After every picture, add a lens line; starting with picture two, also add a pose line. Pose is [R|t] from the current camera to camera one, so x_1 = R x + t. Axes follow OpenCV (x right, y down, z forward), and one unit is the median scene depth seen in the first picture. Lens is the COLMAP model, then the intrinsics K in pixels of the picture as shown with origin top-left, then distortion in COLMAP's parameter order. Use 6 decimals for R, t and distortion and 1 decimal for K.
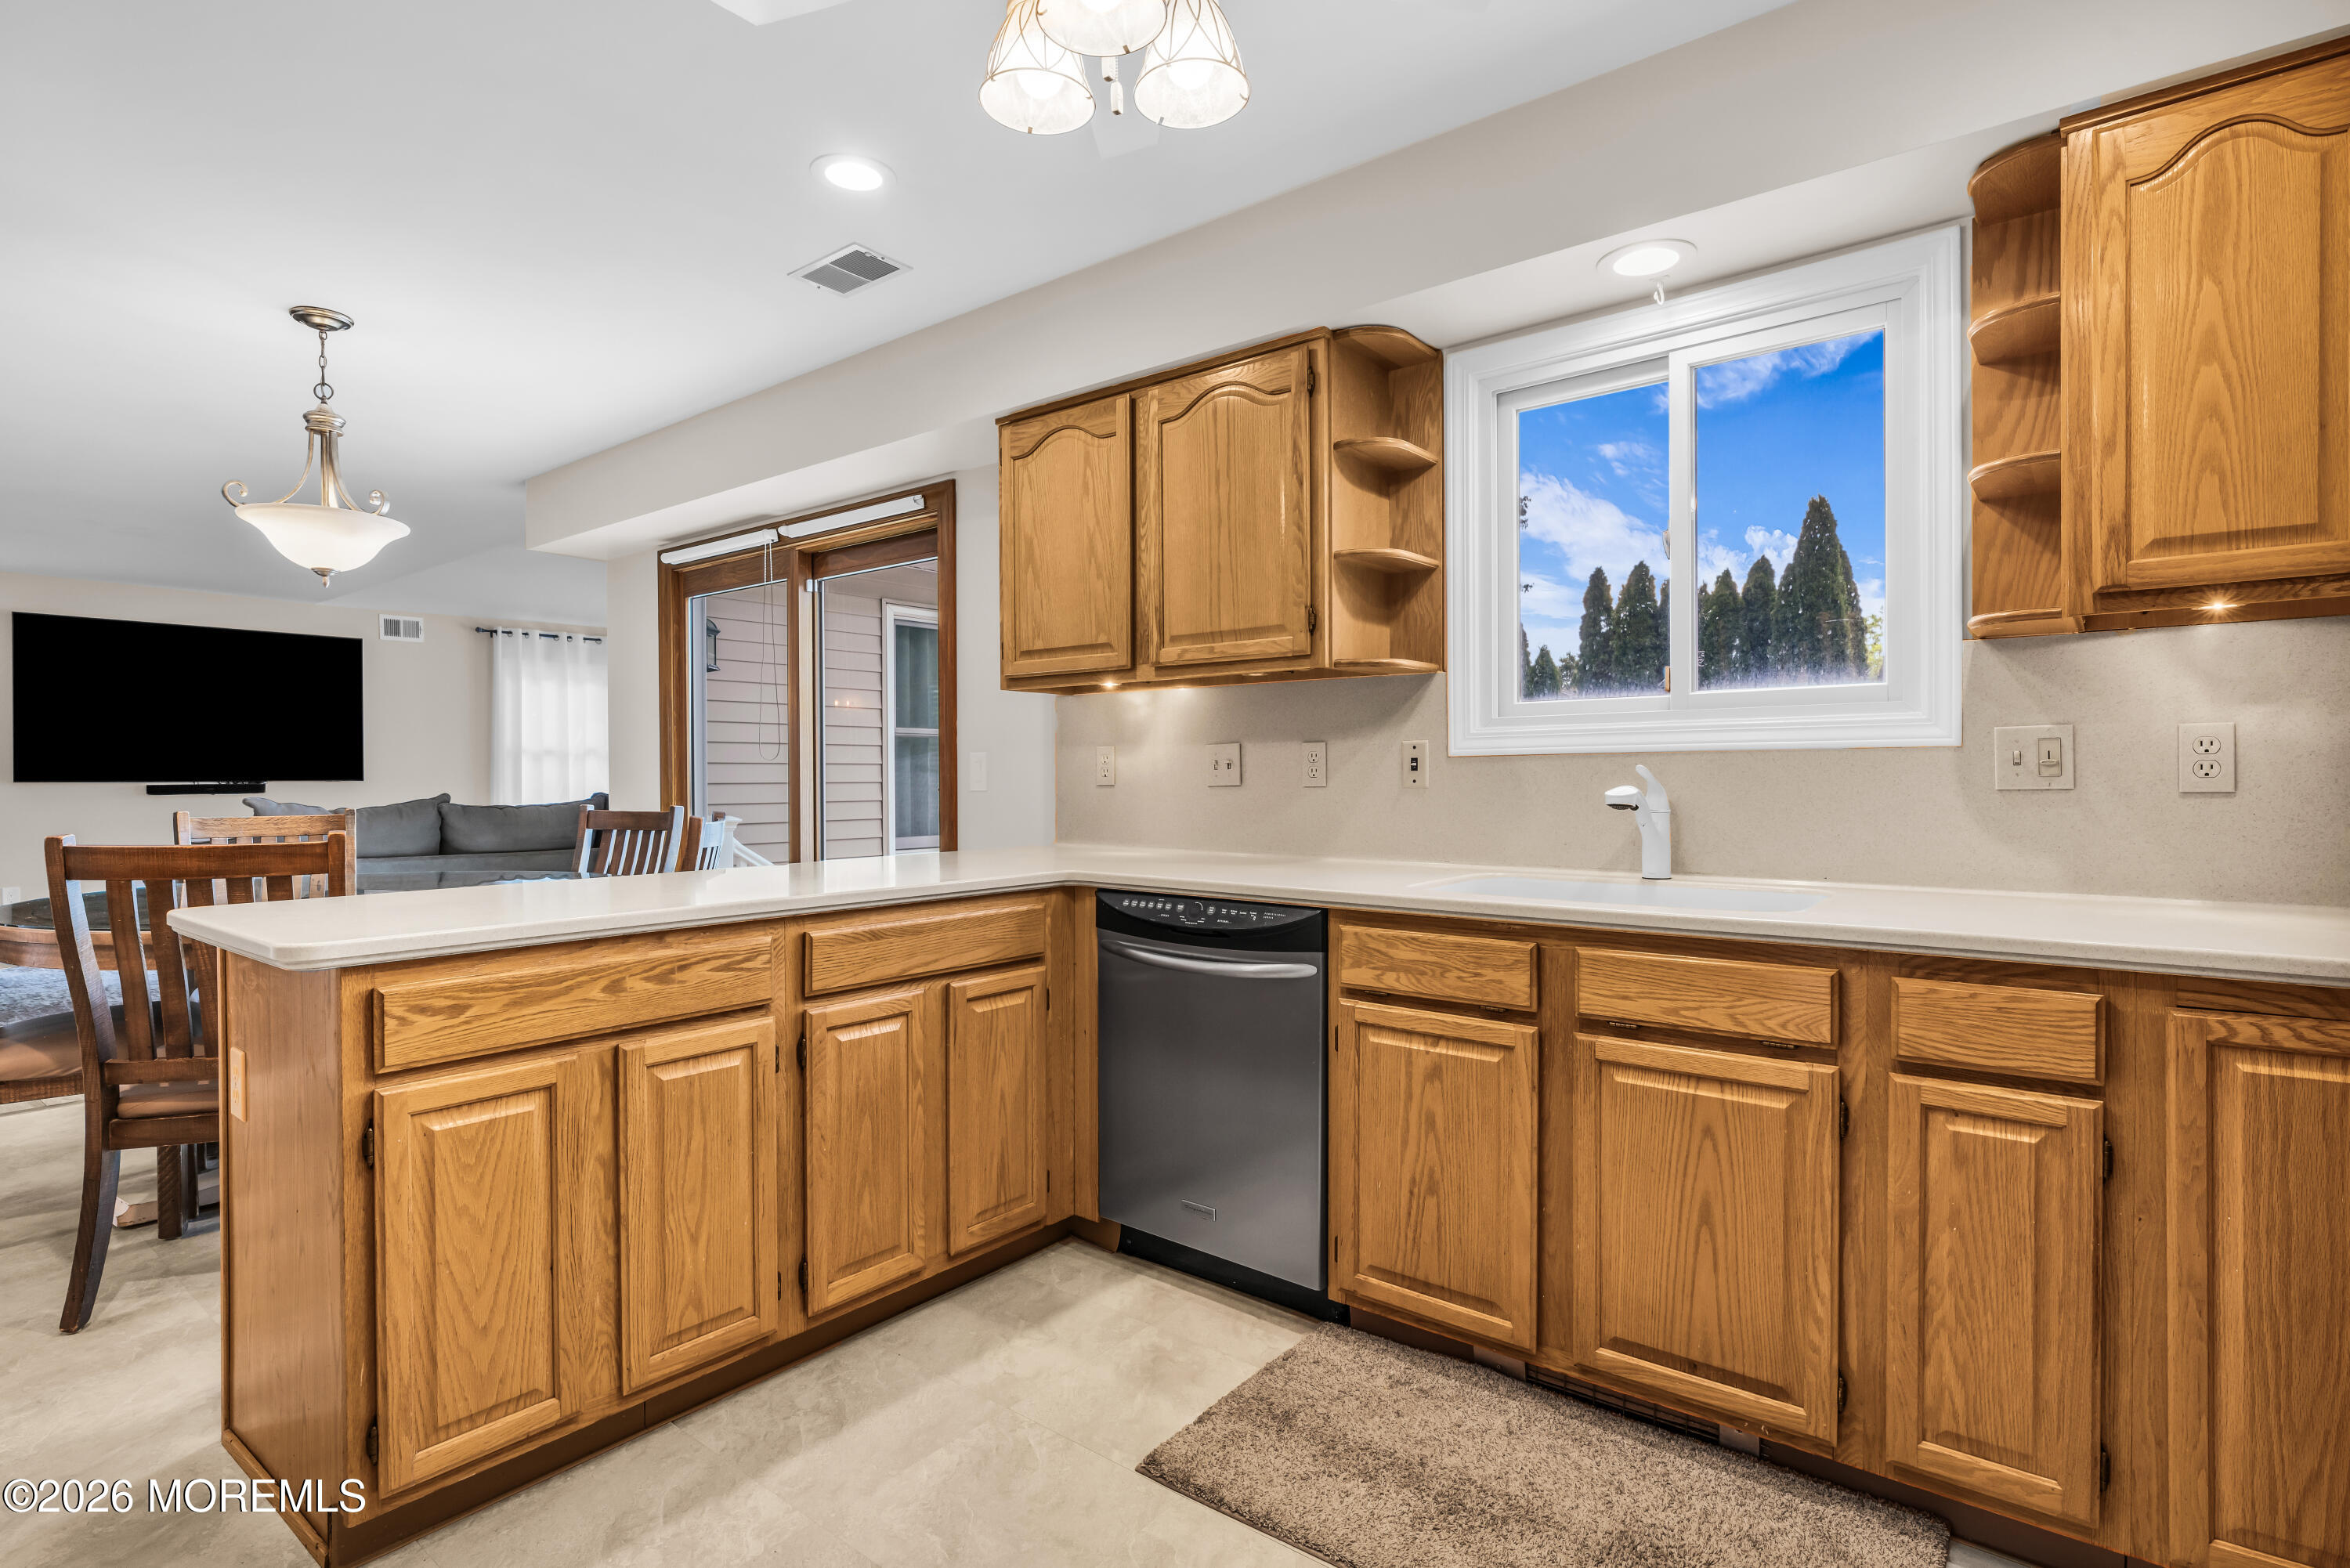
lens RADIAL K [[1280.2, 0, 1175.0], [0, 1280.2, 784.0], [0, 0, 1]] dist [0.024315, 0.036877]
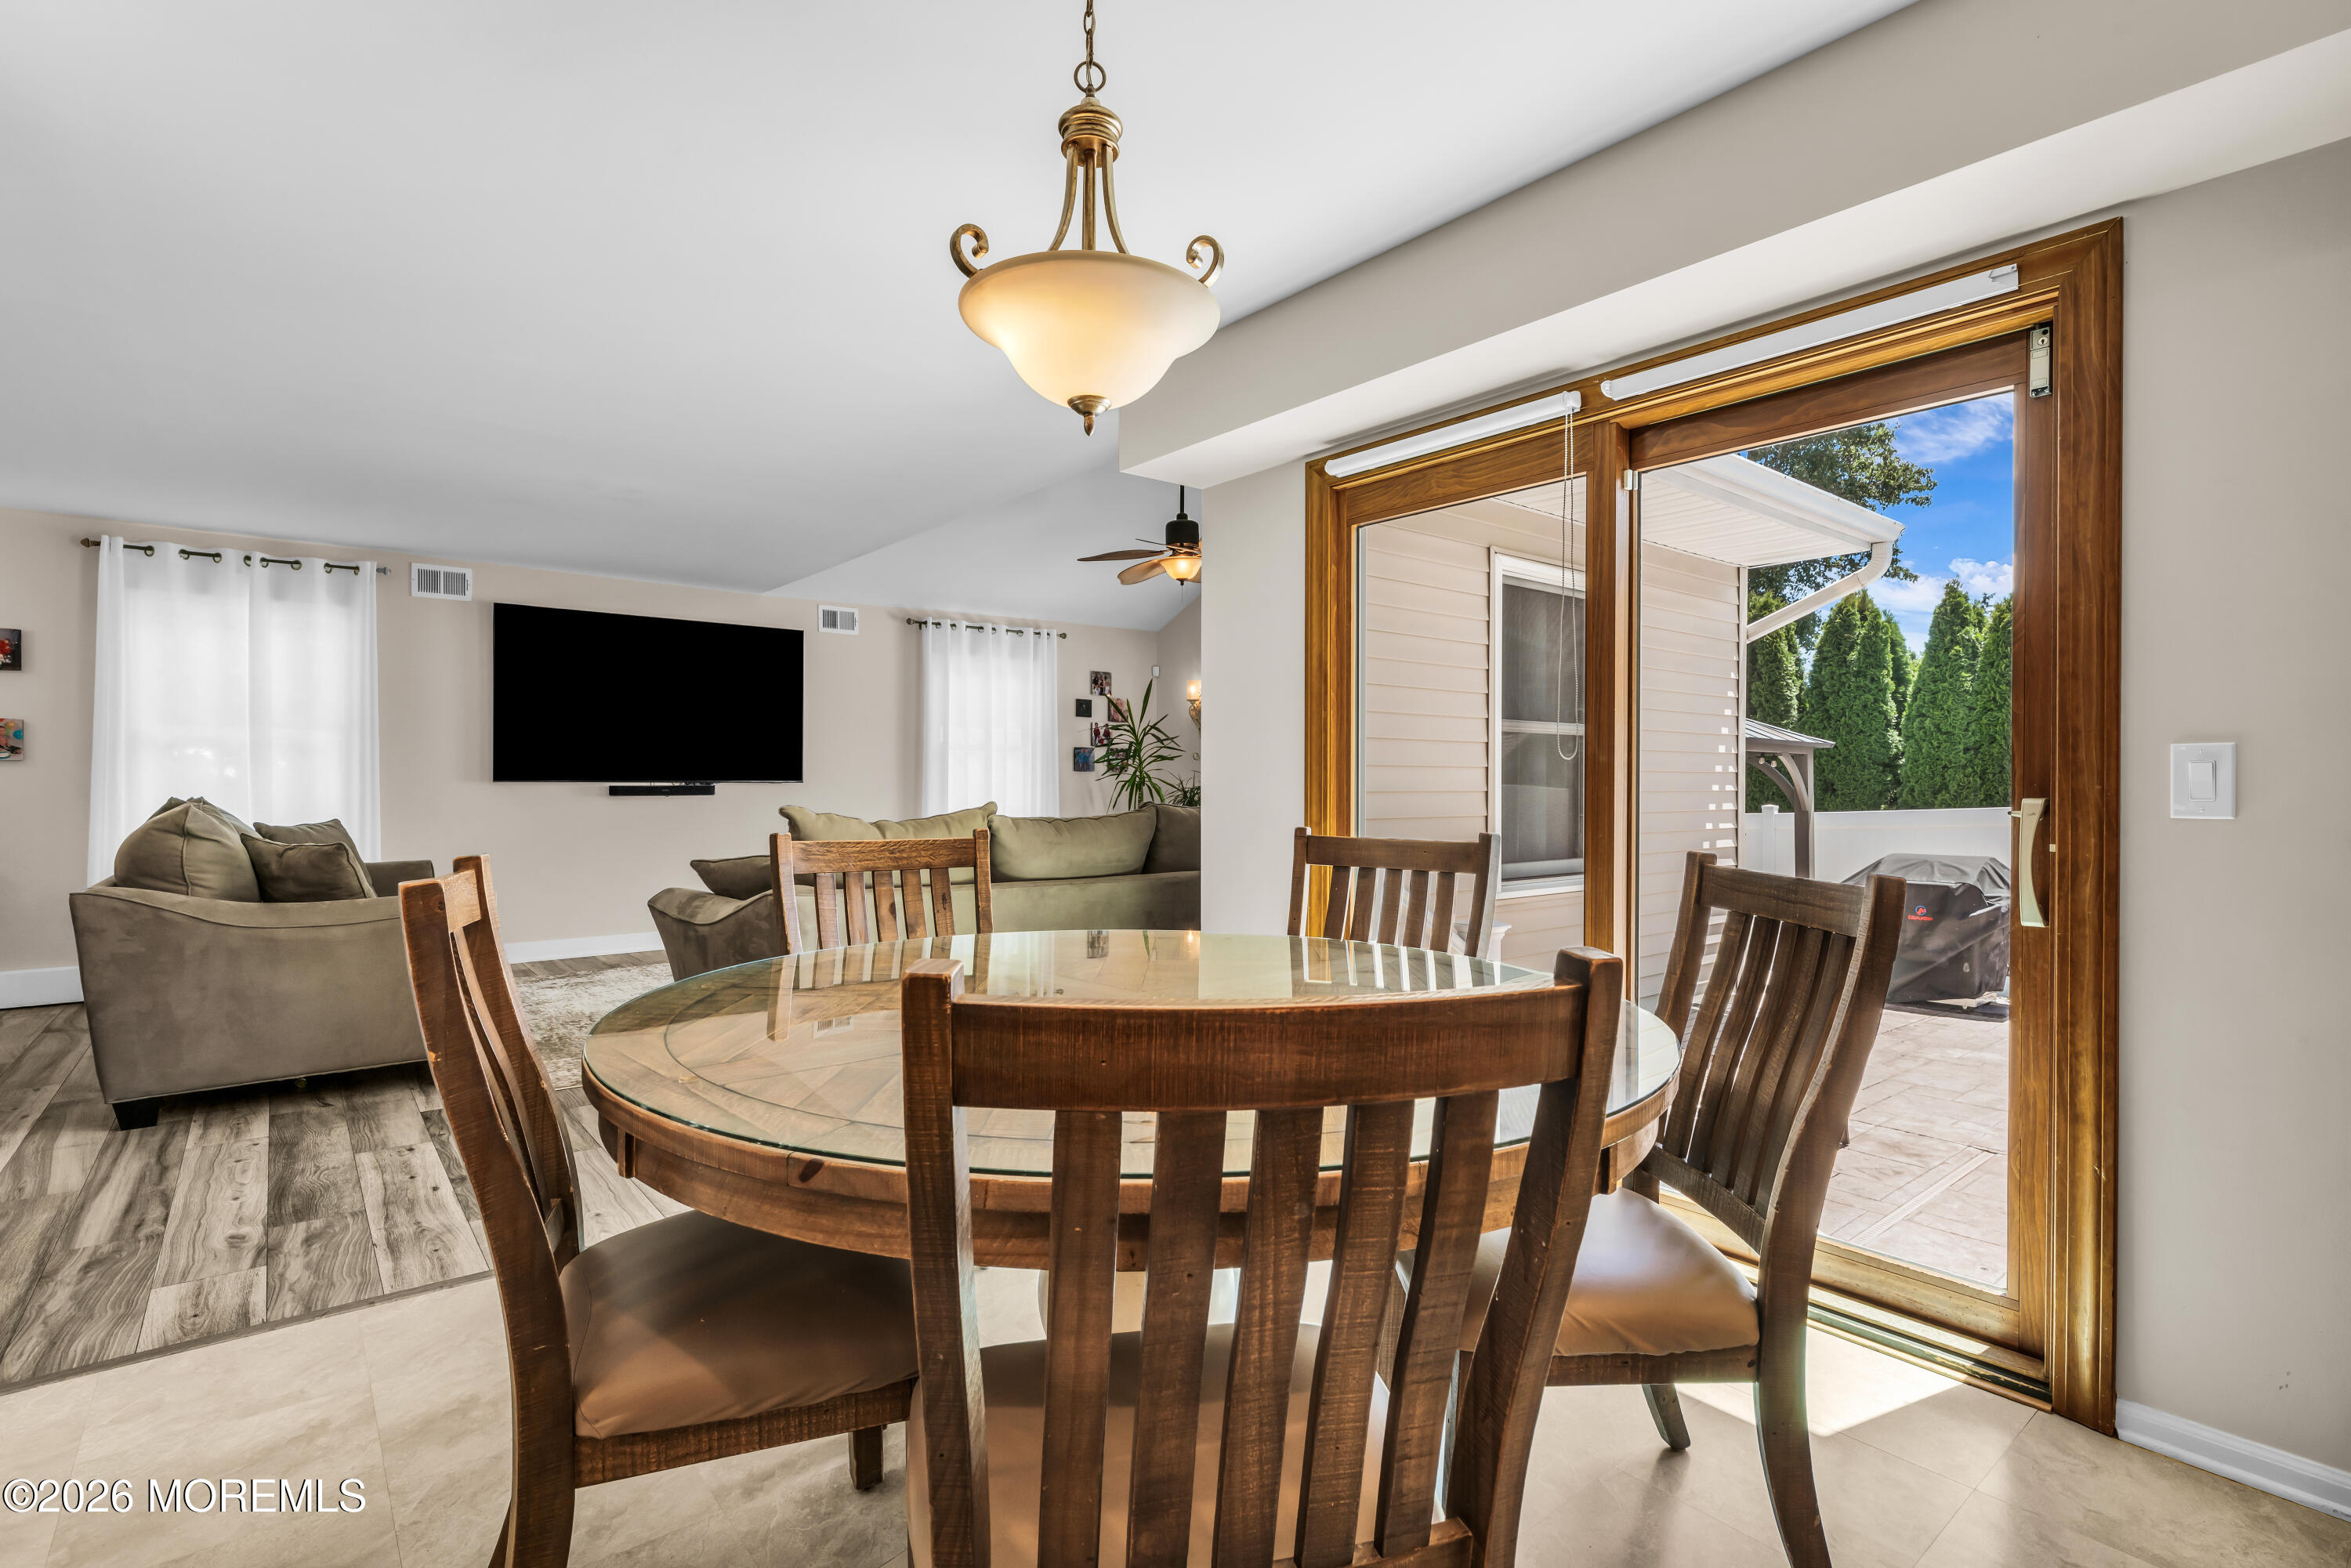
lens RADIAL K [[1114.1, 0, 1167.4], [0, 1114.1, 784.1], [0, 0, 1]] dist [-0.001495, -0.000632]
pose [[0.988998, 0.005129, -0.147842, -0.375471], [-0.005387, 0.999985, -0.001343, -0.002630], [0.147832, 0.002124, 0.989010, 0.373236]]
